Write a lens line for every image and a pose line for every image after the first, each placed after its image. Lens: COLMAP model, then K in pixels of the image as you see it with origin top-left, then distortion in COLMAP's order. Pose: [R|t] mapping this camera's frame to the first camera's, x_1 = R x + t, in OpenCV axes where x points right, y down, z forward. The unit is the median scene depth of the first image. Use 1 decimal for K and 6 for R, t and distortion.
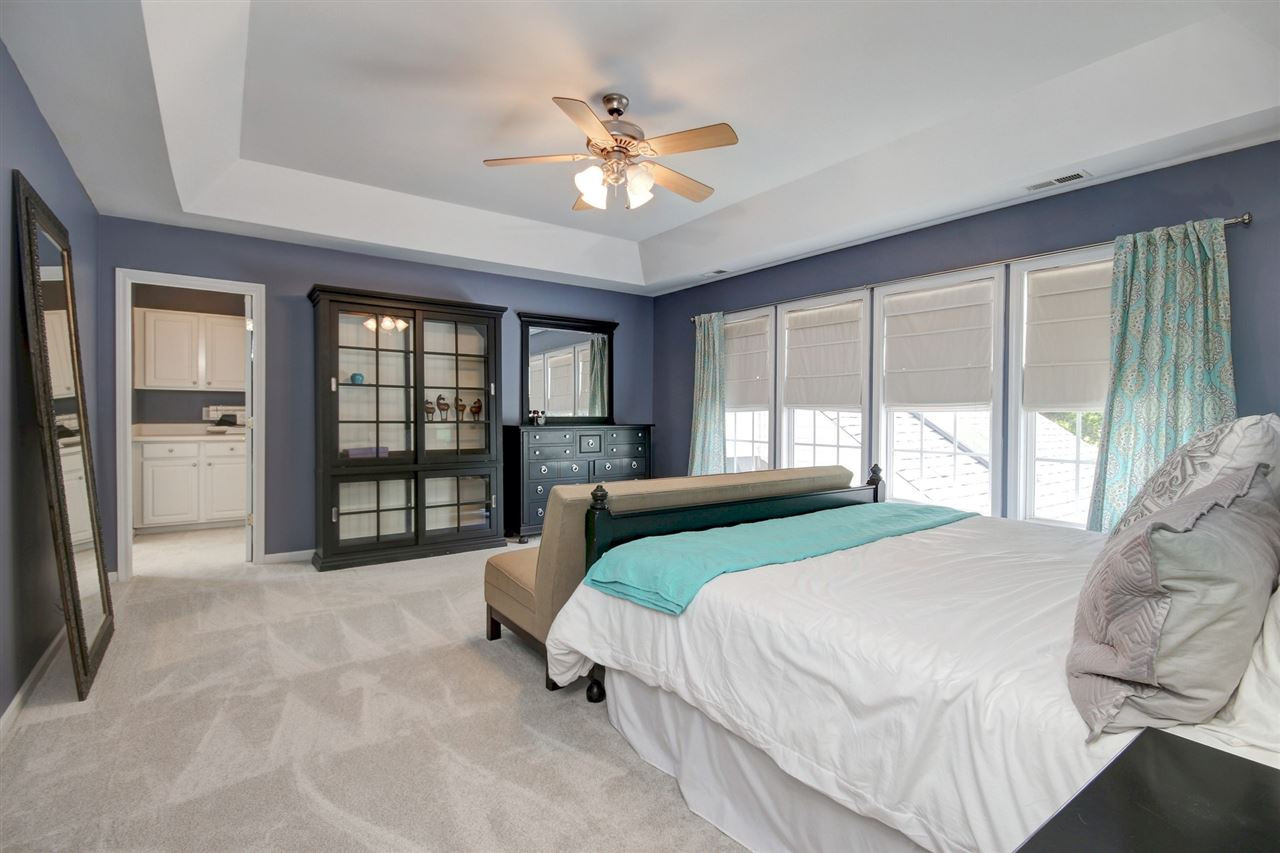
lens RADIAL K [[590.8, 0, 640.0], [0, 590.8, 426.5], [0, 0, 1]] dist [0.000538, 0.000185]
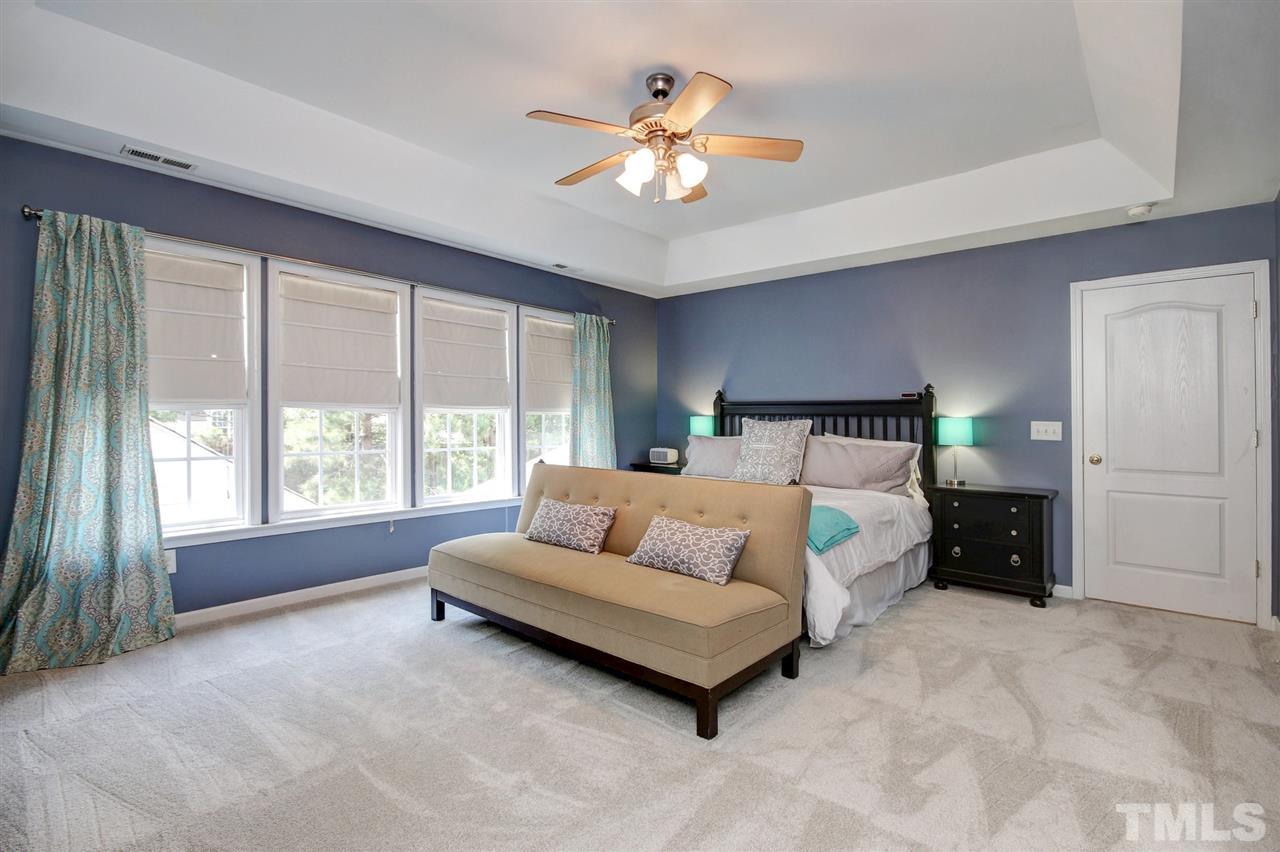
lens RADIAL K [[590.8, 0, 640.0], [0, 590.8, 426.0], [0, 0, 1]] dist [0.000538, 0.000185]
pose [[-0.236560, -0.022519, 0.971356, -0.664949], [0.015229, 0.999523, 0.026880, -0.022402], [-0.971498, 0.021151, -0.236104, 0.889312]]
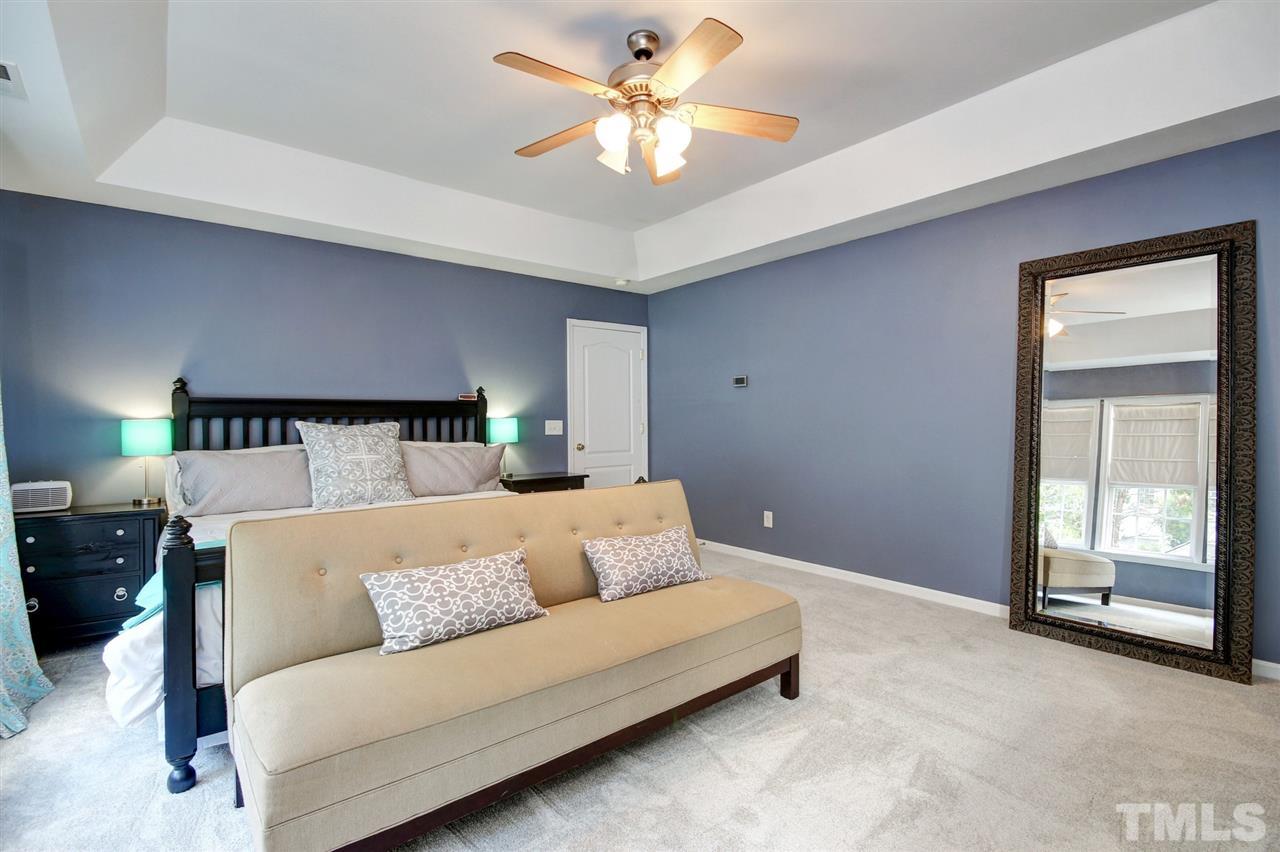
lens RADIAL K [[590.8, 0, 640.0], [0, 590.8, 426.0], [0, 0, 1]] dist [0.000538, 0.000185]
pose [[-0.997728, -0.002106, -0.067341, 0.020185], [-0.004510, 0.999357, 0.035565, -0.028117], [0.067222, 0.035788, -0.997096, 1.291168]]
